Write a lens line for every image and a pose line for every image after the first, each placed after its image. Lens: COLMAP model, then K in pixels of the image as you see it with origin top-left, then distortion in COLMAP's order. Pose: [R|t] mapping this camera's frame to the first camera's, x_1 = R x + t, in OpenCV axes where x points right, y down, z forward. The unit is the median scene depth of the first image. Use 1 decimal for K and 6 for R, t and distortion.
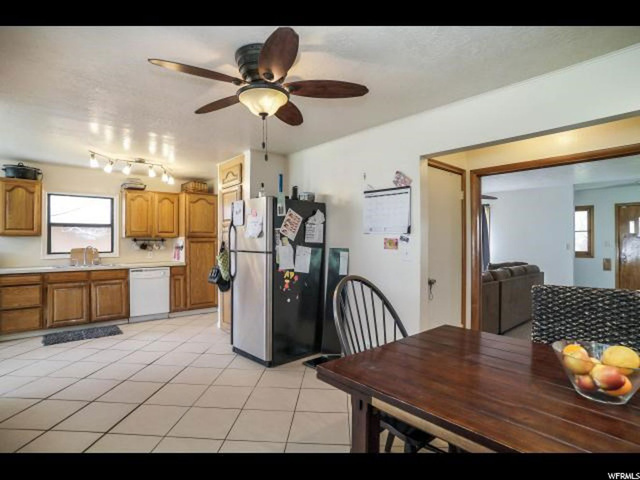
lens RADIAL K [[335.8, 0, 323.1], [0, 335.8, 239.6], [0, 0, 1]] dist [-0.021103, -0.000005]
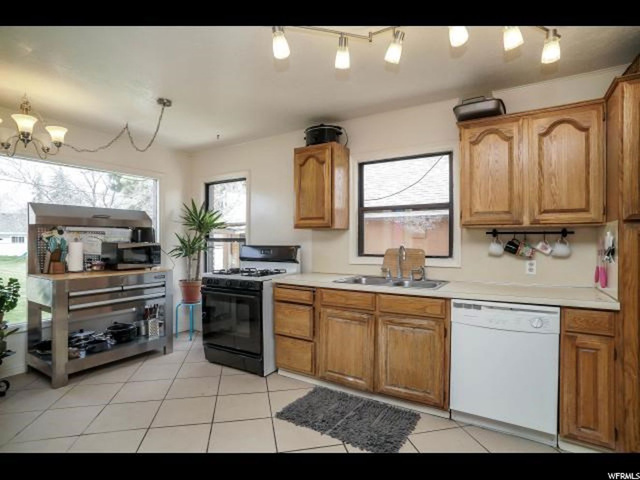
lens RADIAL K [[335.8, 0, 323.1], [0, 335.8, 239.6], [0, 0, 1]] dist [-0.021103, -0.000005]
pose [[0.269762, 0.004585, -0.962916, -0.209181], [0.006070, 0.999961, 0.006462, 0.006741], [0.962908, -0.007588, 0.269723, 0.734547]]
